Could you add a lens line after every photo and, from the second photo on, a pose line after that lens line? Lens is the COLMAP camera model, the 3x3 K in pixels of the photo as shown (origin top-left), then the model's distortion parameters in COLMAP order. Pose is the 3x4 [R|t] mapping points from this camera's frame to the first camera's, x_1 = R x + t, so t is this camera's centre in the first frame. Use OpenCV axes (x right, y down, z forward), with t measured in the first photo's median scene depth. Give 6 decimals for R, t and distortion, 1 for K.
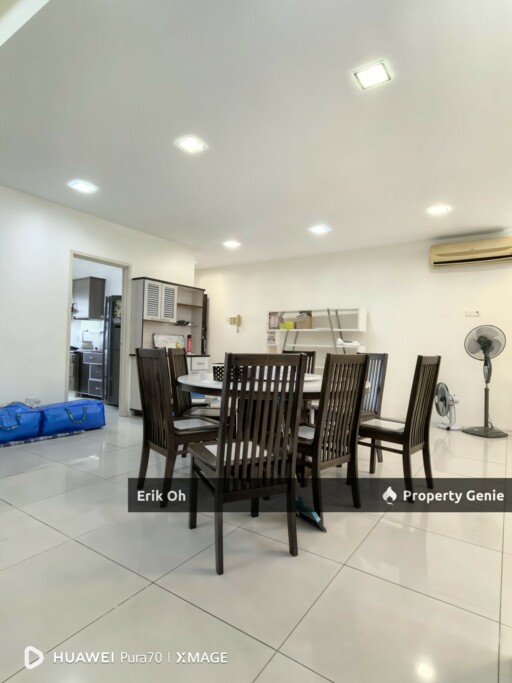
lens RADIAL K [[381.5, 0, 254.3], [0, 381.5, 342.8], [0, 0, 1]] dist [-0.015149, 0.001829]
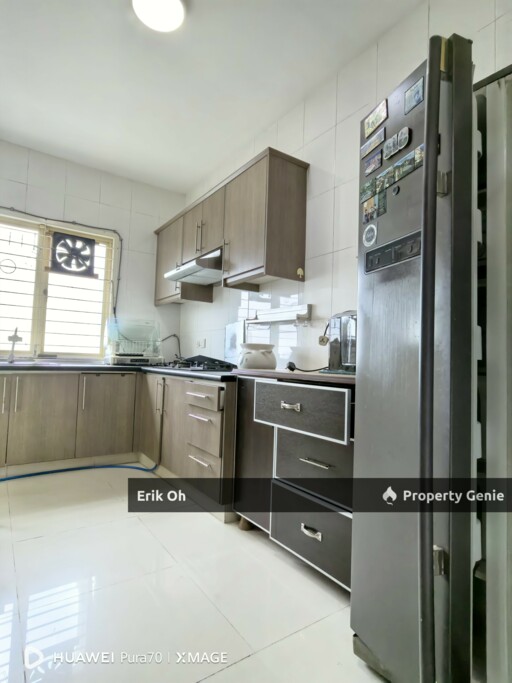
lens RADIAL K [[381.5, 0, 254.3], [0, 381.5, 342.8], [0, 0, 1]] dist [-0.015149, 0.001829]
pose [[0.930621, -0.014642, -0.365691, -0.318661], [-0.003274, 0.998826, -0.048323, 0.010130], [0.365969, 0.046167, 0.929481, 0.682635]]
